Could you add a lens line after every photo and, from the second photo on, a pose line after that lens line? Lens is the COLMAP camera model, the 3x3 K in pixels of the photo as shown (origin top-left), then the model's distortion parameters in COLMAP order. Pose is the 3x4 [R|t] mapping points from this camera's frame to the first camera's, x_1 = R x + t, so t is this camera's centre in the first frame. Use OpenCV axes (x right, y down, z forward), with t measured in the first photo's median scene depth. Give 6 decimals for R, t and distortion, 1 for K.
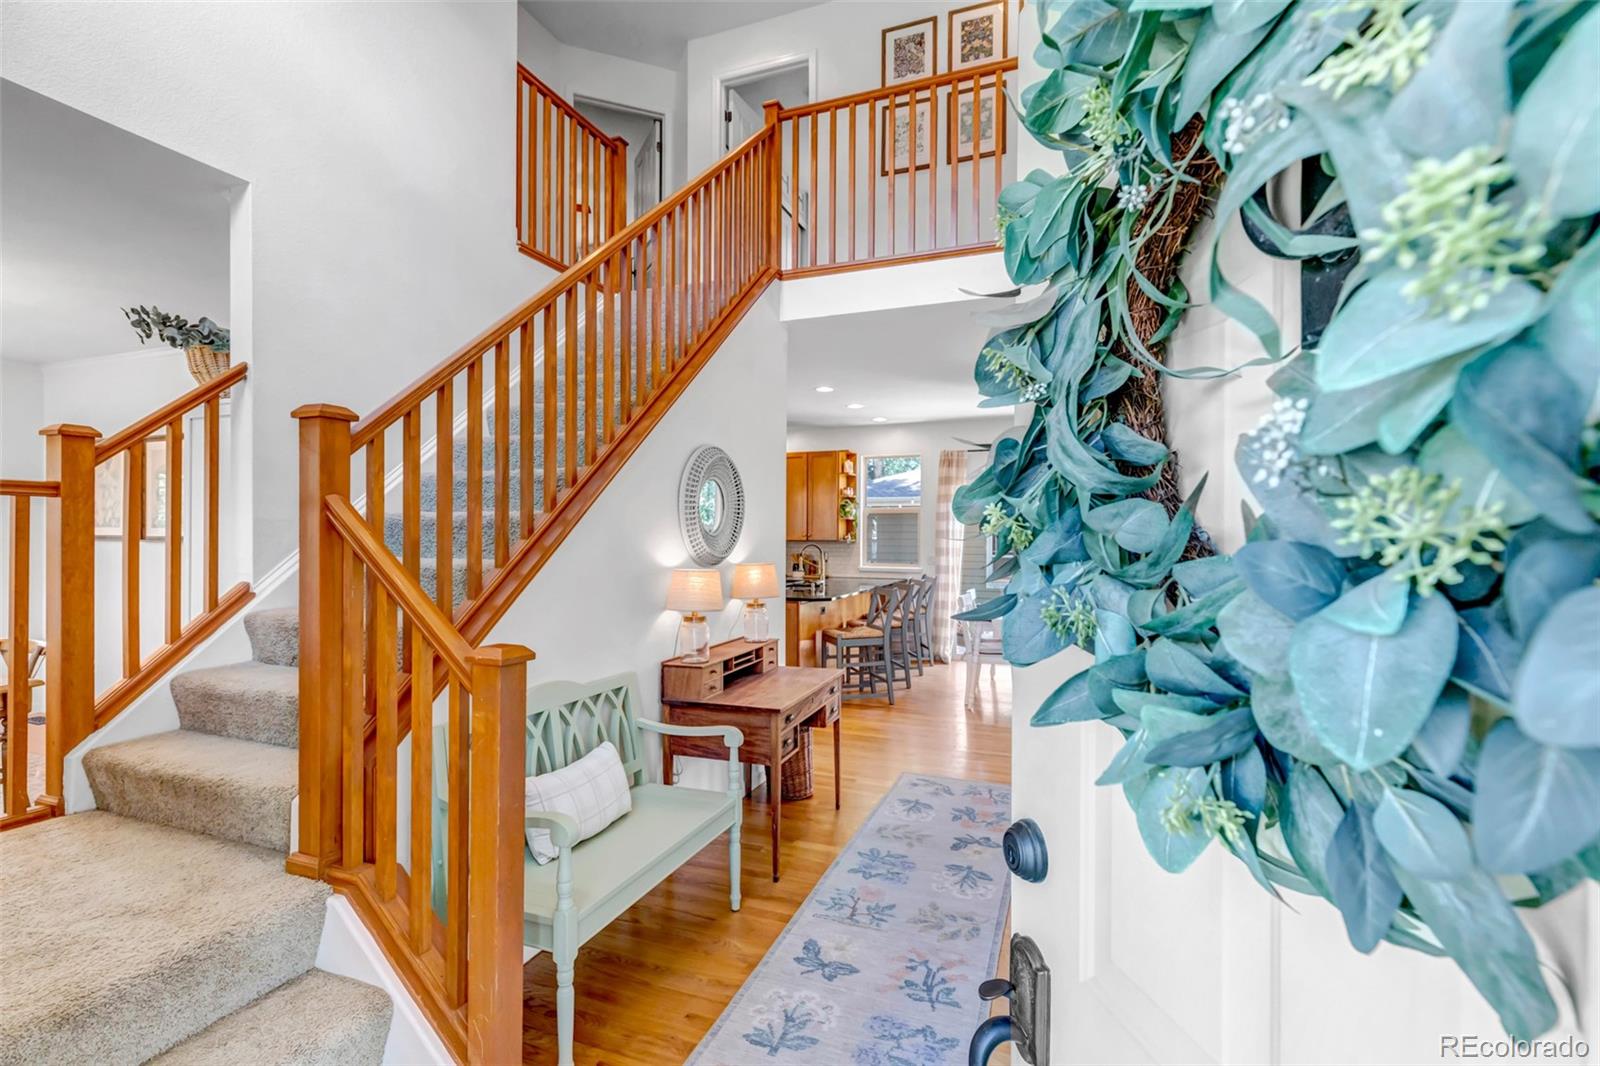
lens RADIAL K [[745.2, 0, 787.4], [0, 745.2, 536.1], [0, 0, 1]] dist [-0.000733, -0.000419]
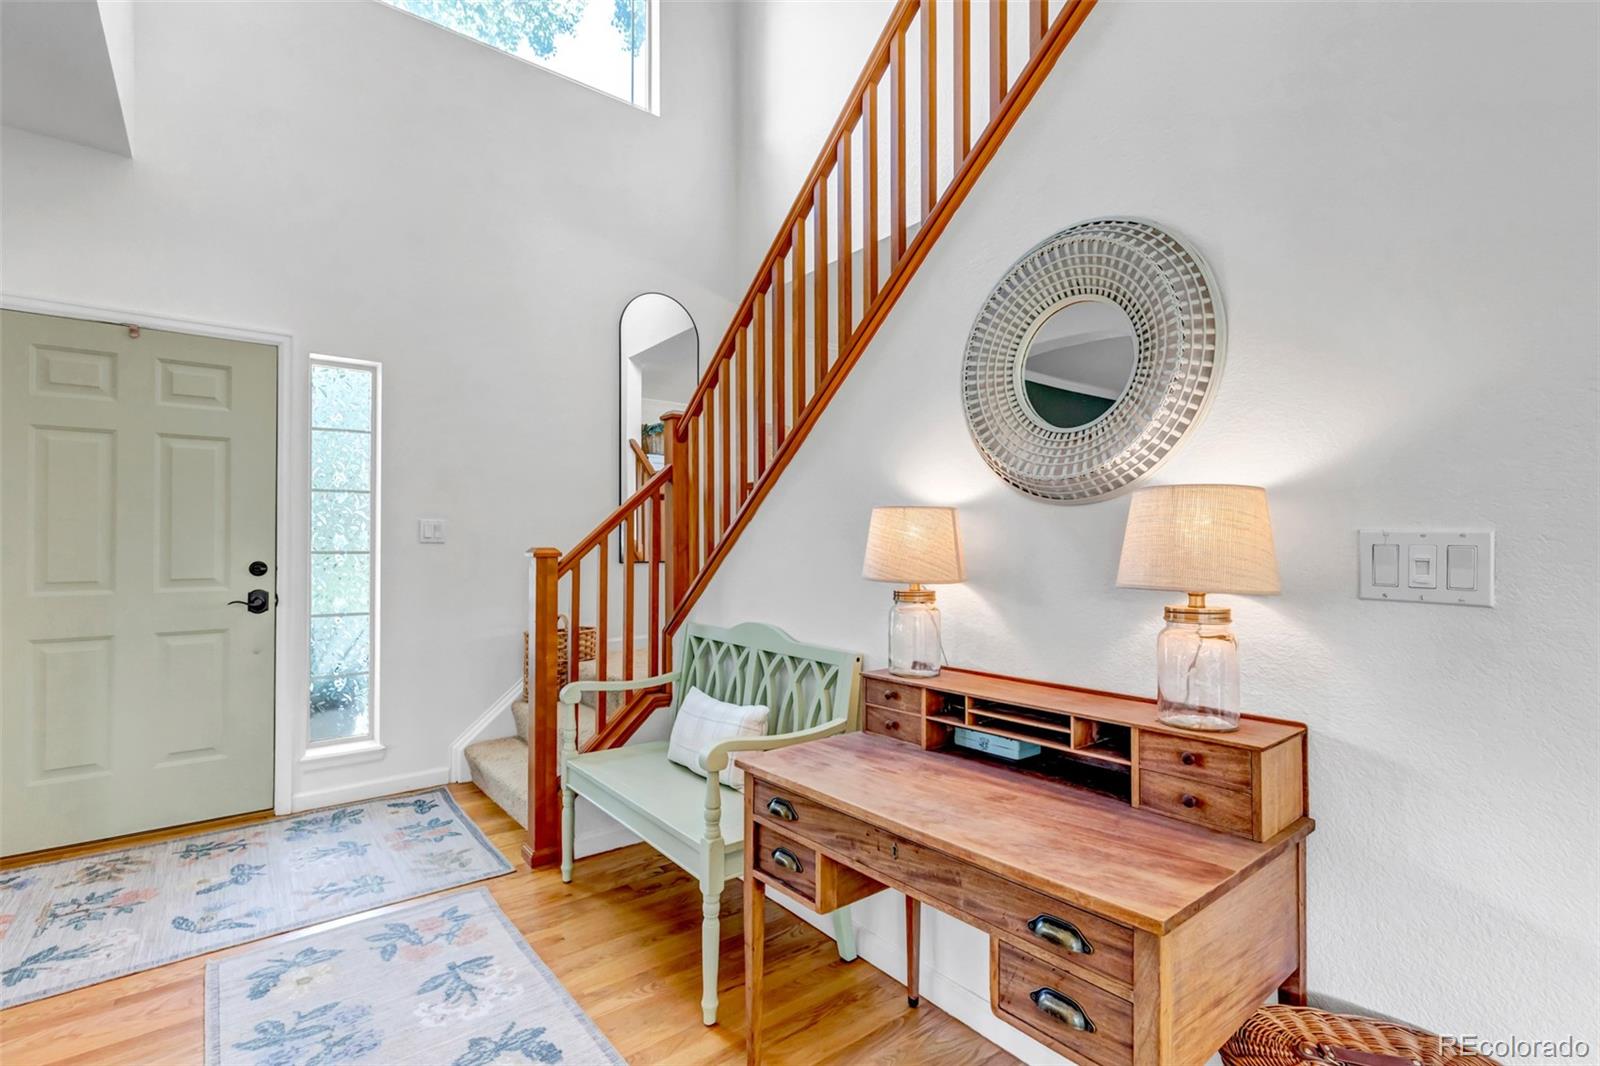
lens RADIAL K [[745.2, 0, 787.4], [0, 745.2, 536.1], [0, 0, 1]] dist [-0.000733, -0.000419]
pose [[-0.499543, -0.012287, -0.866202, 0.528862], [-0.004610, 0.999923, -0.011525, 0.096236], [0.866277, -0.001764, -0.499562, 1.580433]]
